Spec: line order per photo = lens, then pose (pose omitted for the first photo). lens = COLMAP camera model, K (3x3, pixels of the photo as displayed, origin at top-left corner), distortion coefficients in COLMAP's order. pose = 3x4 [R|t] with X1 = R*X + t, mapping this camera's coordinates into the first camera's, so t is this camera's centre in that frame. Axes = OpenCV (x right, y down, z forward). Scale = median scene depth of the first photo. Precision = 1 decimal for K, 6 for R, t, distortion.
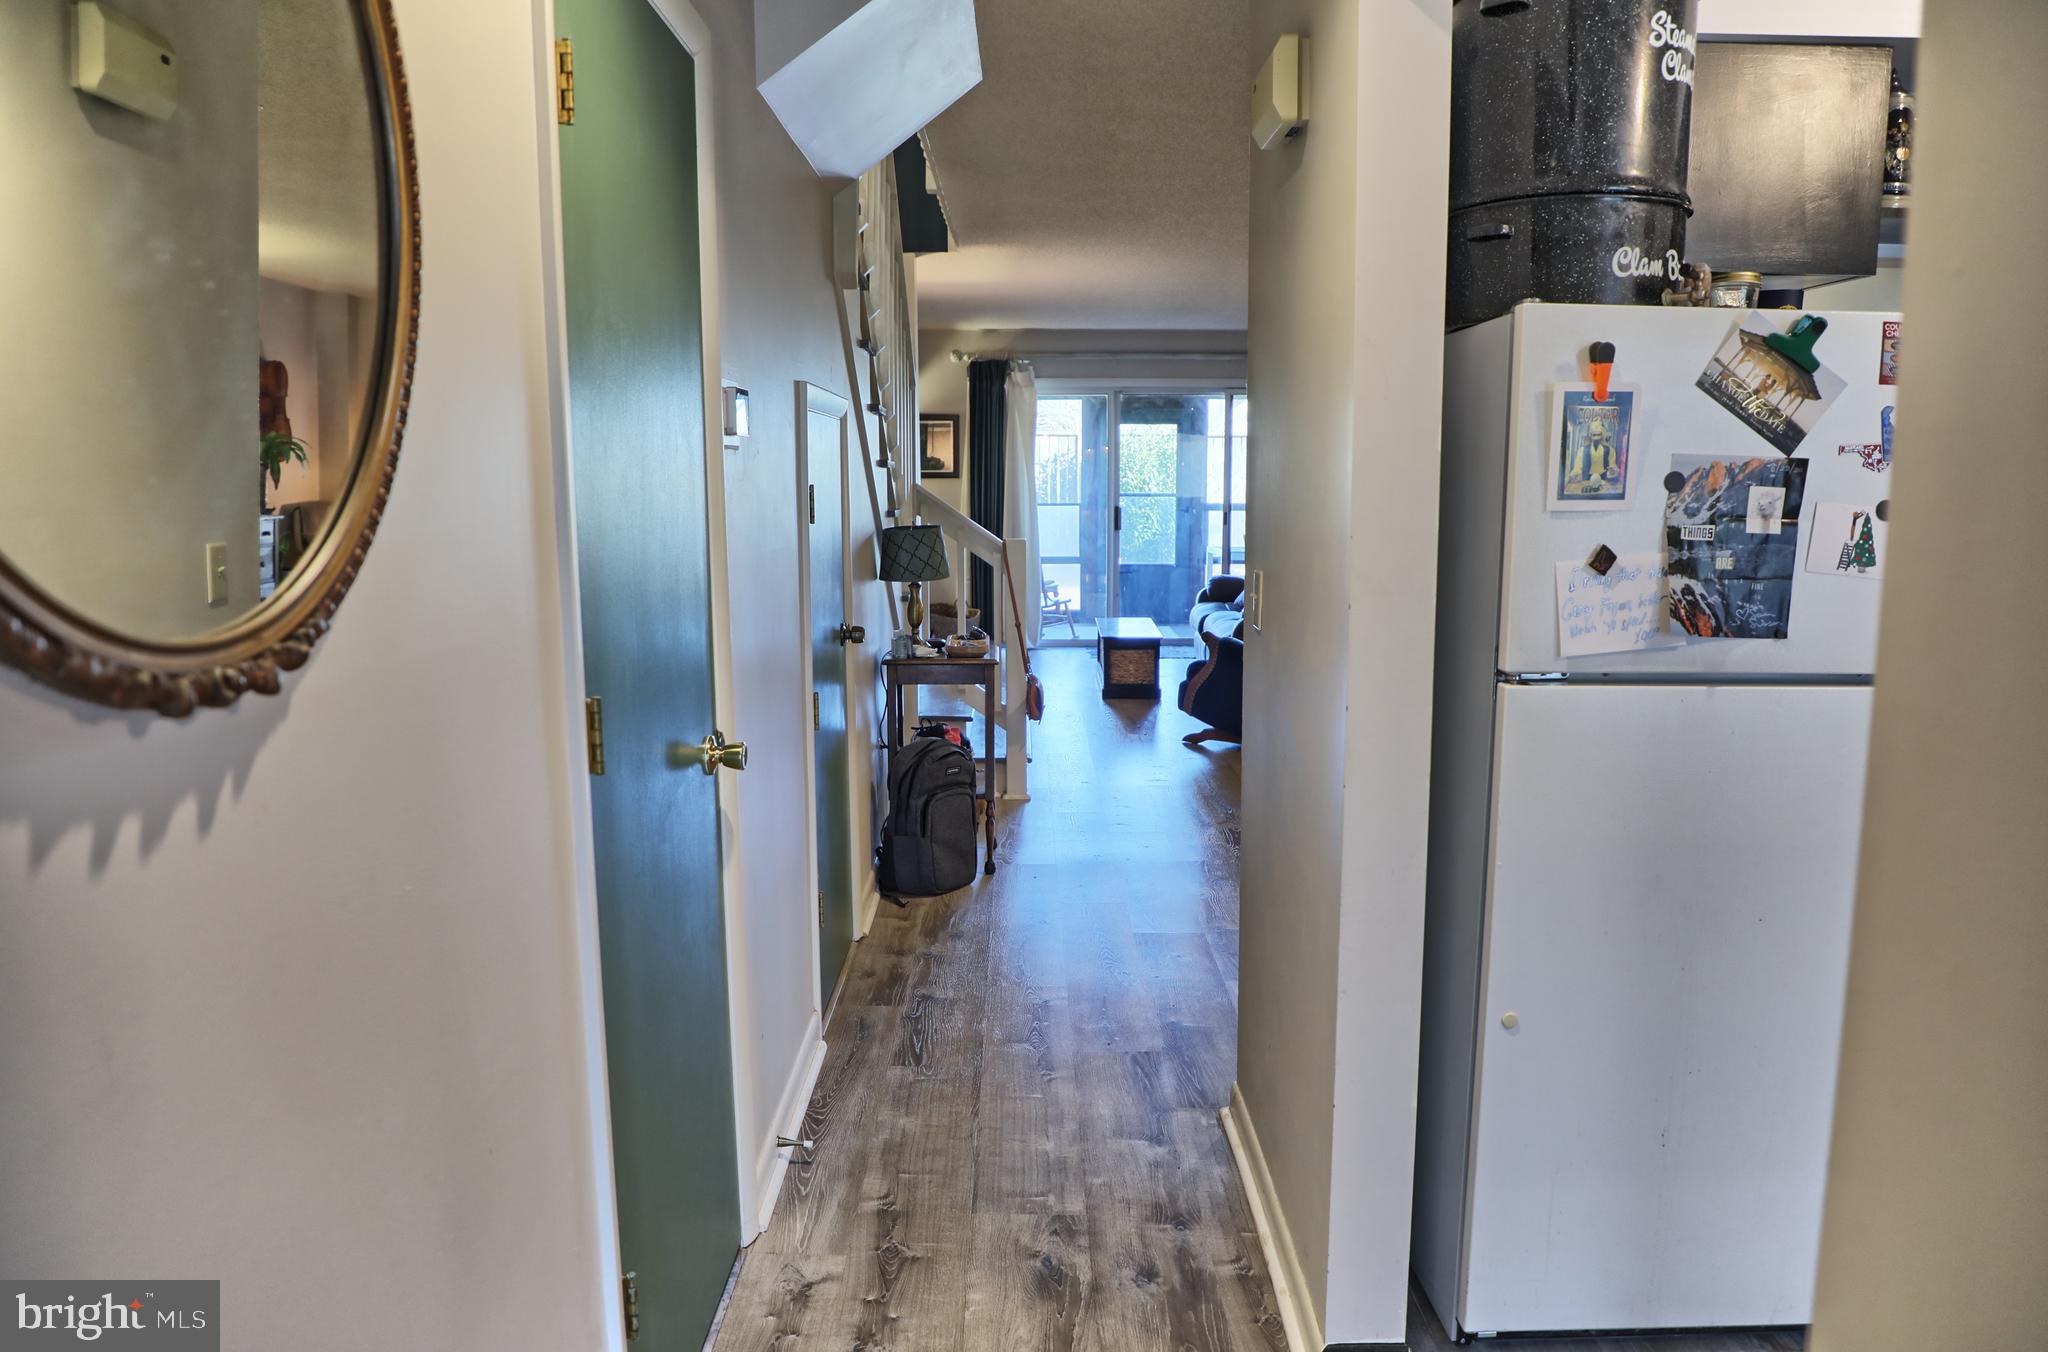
lens RADIAL K [[1431.4, 0, 1025.0], [0, 1431.4, 657.0], [0, 0, 1]] dist [-0.035211, 0.002706]
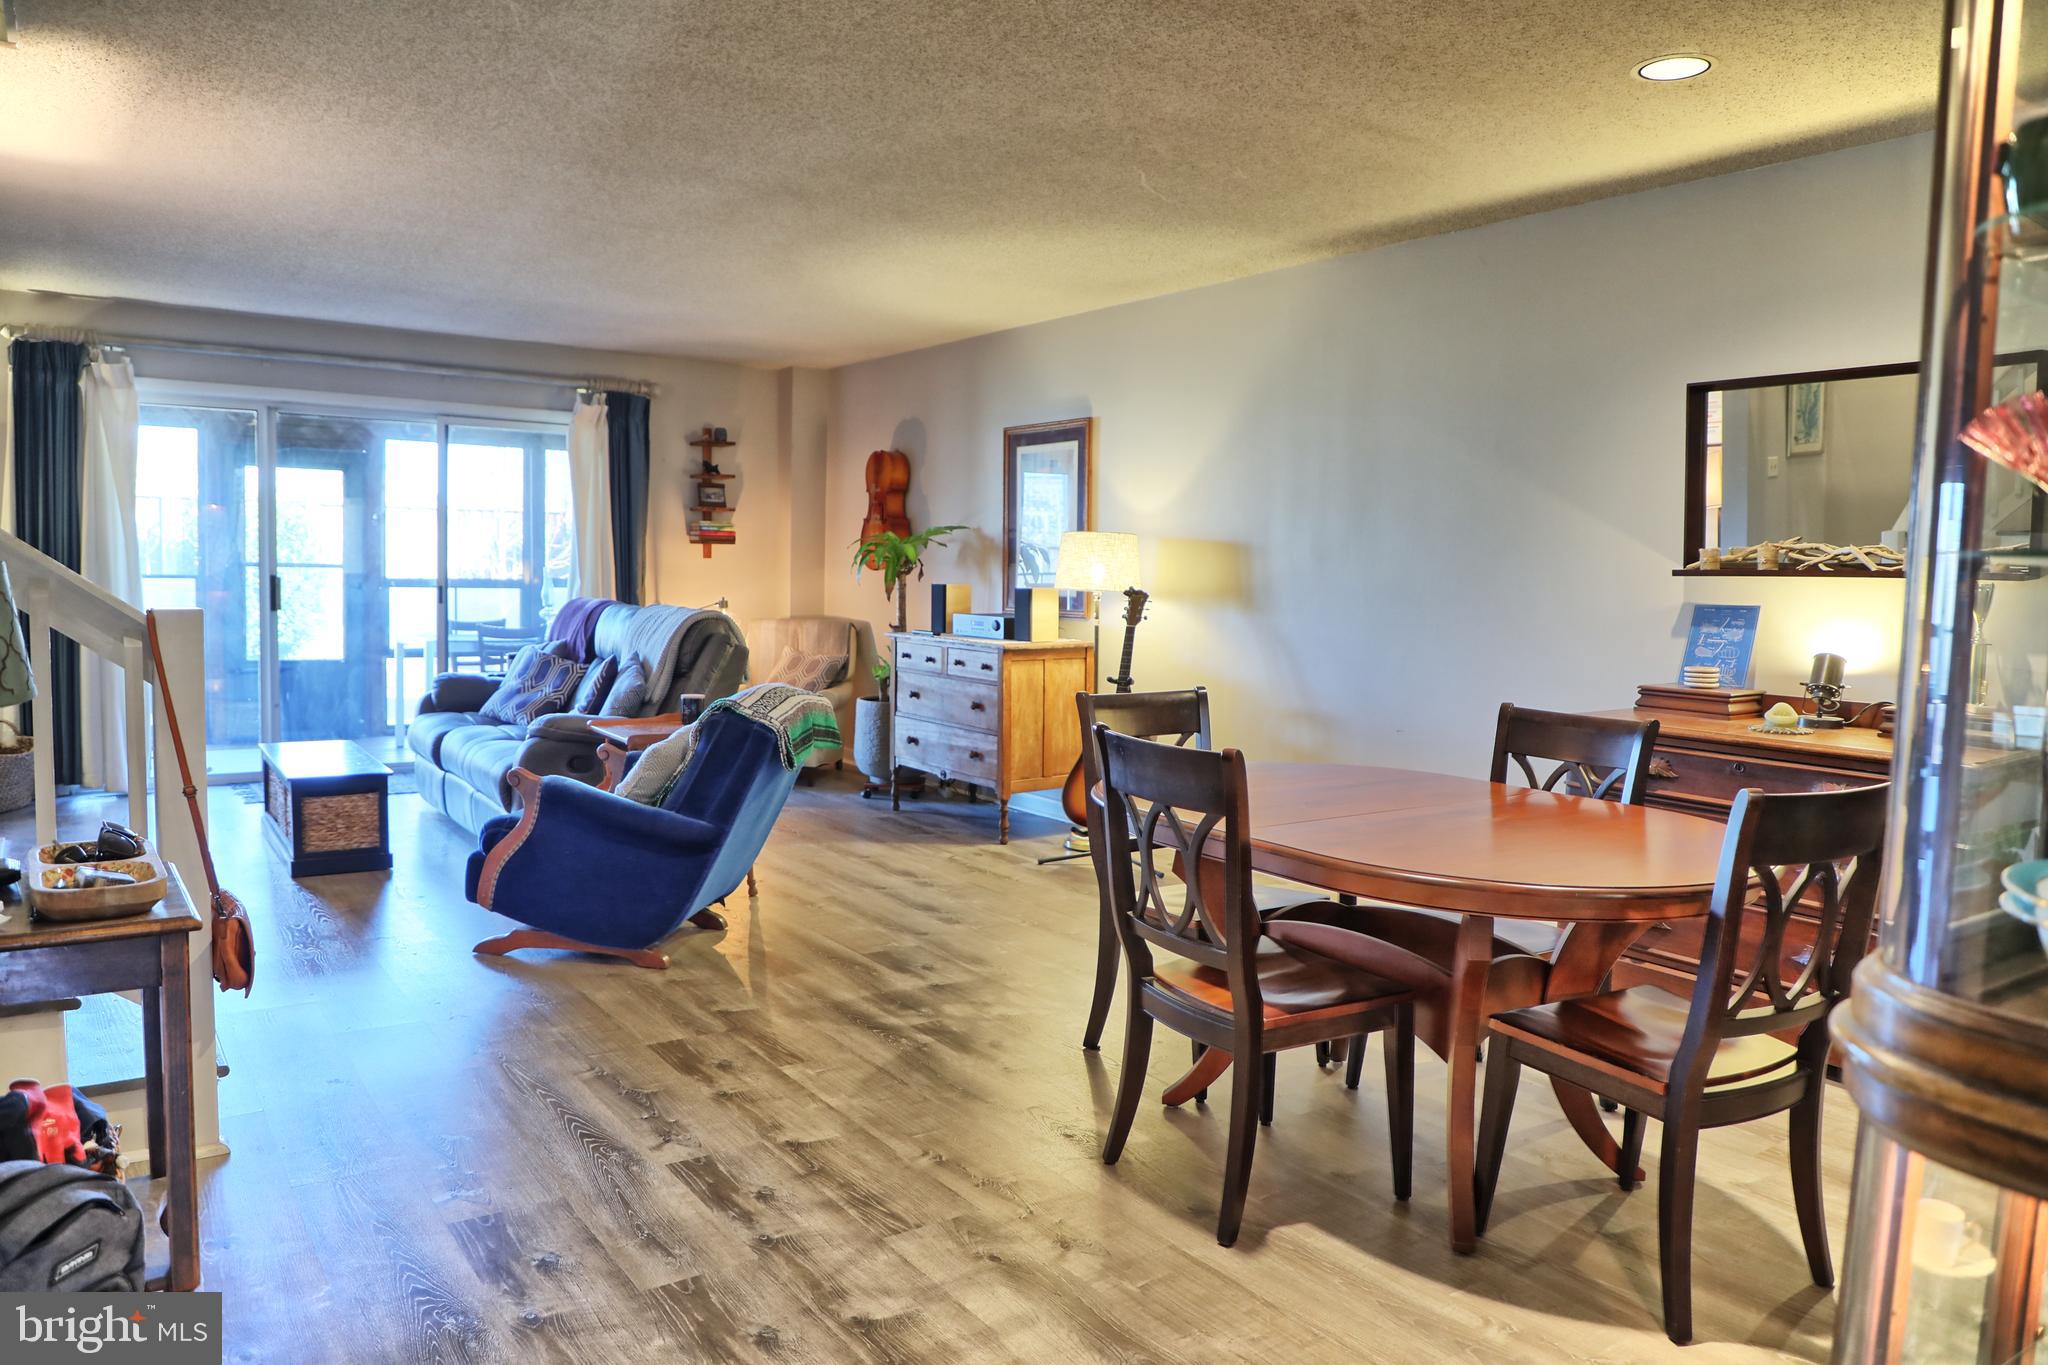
lens RADIAL K [[1391.9, 0, 1024.0], [0, 1391.9, 682.5], [0, 0, 1]] dist [-0.063247, 0.020778]
pose [[0.816203, -0.023913, 0.577270, -0.046653], [0.050652, 0.998258, -0.030265, -0.037136], [-0.575541, 0.053942, 0.815992, 0.586803]]
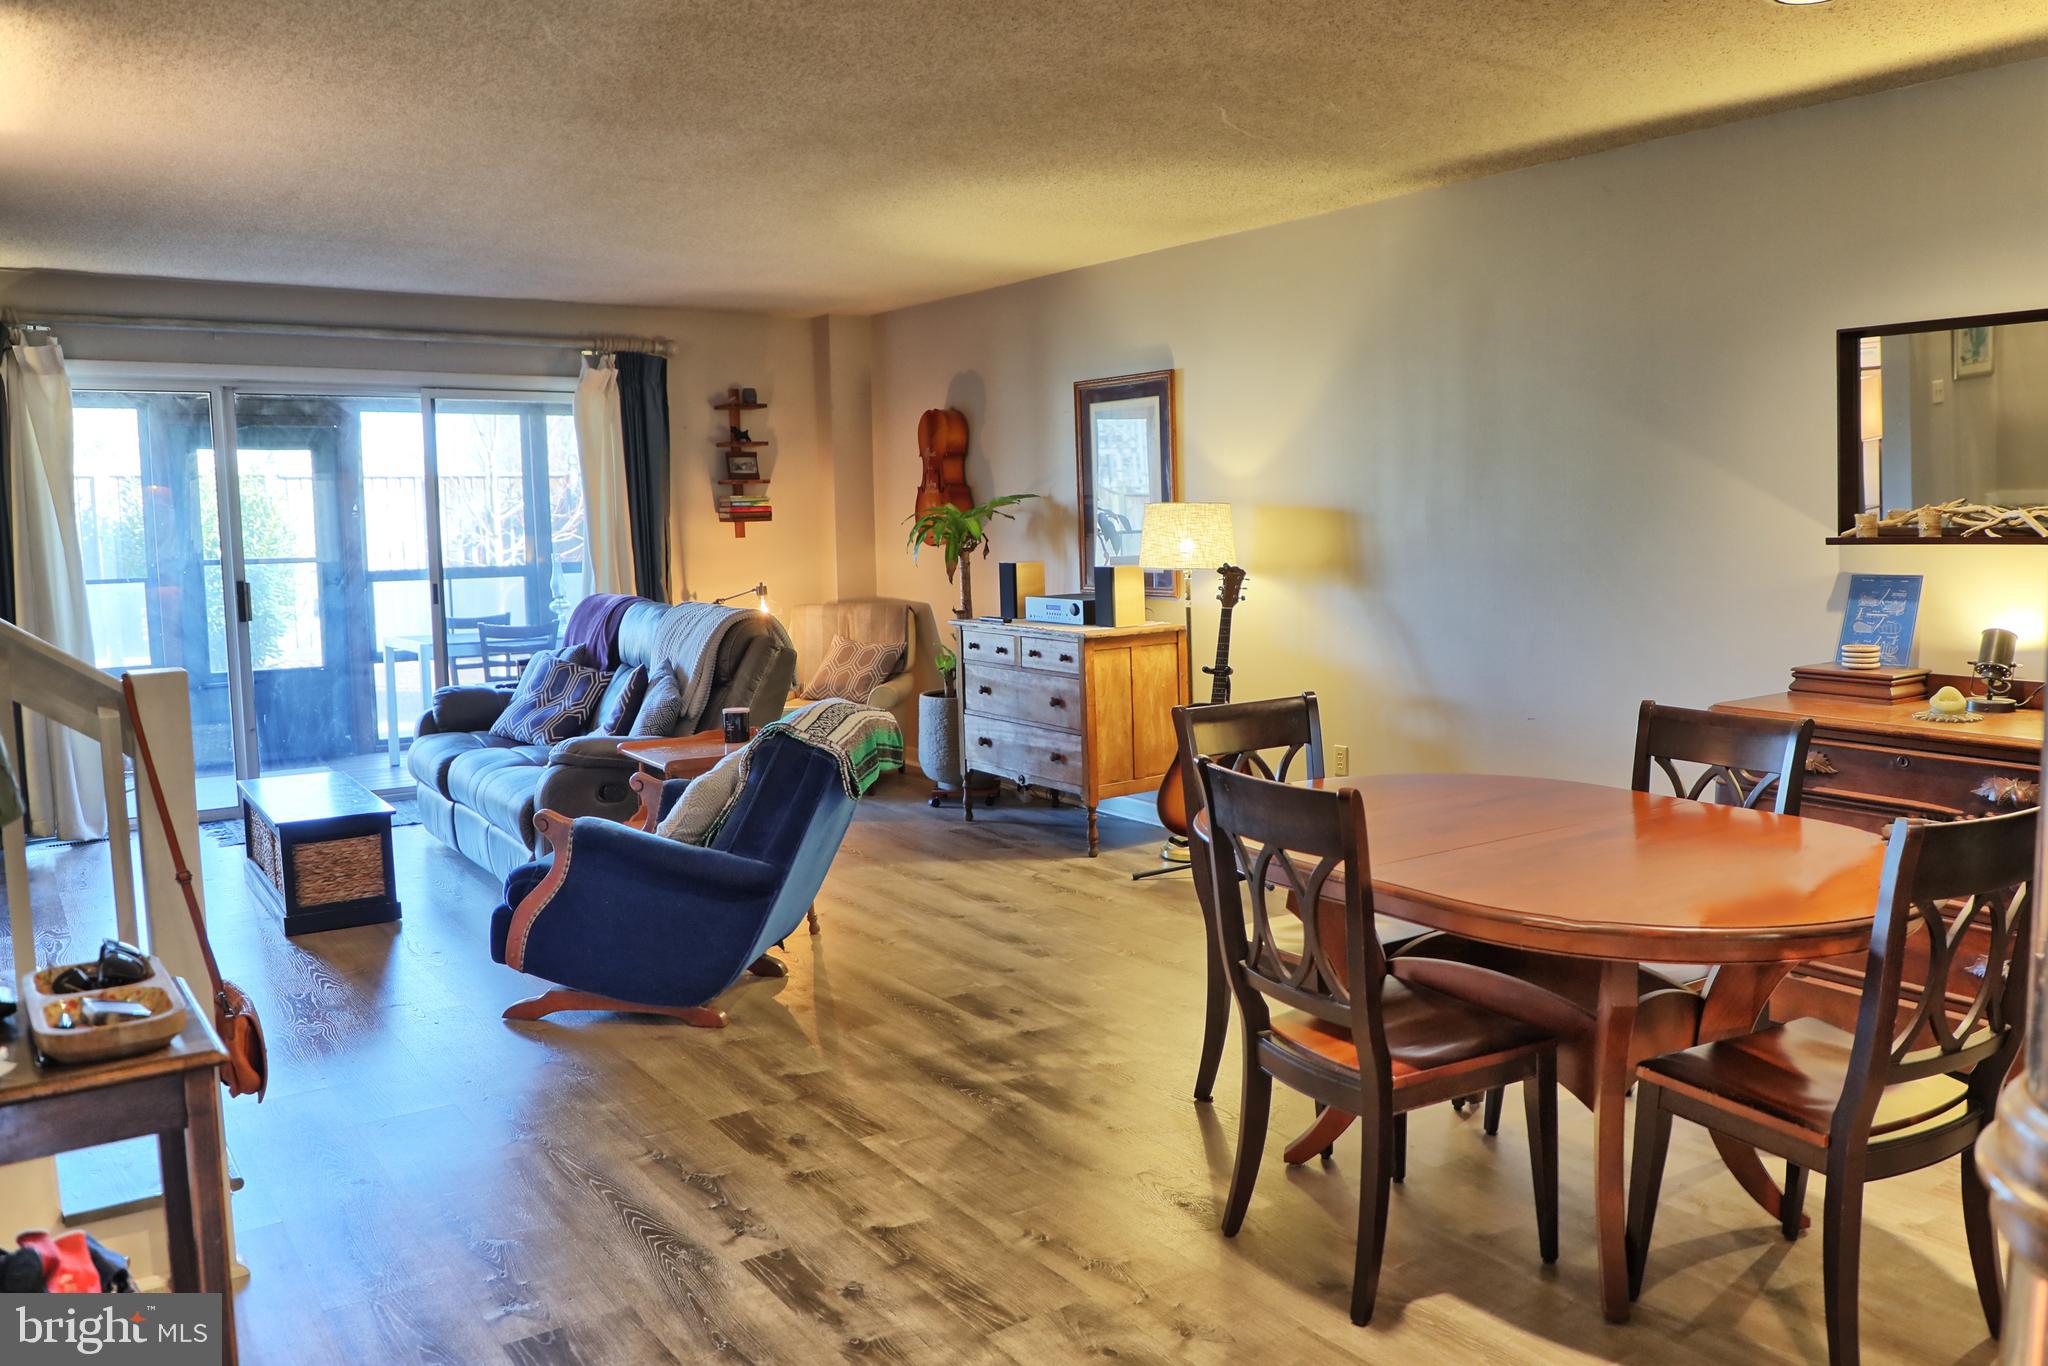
lens RADIAL K [[1591.3, 0, 1156.7], [0, 1591.3, 685.3], [0, 0, 1]] dist [-0.058249, 0.017616]
pose [[0.794881, -0.071924, 0.602487, -0.059132], [0.089492, 0.995987, 0.000830, -0.064098], [-0.600129, 0.053258, 0.798128, 0.572811]]
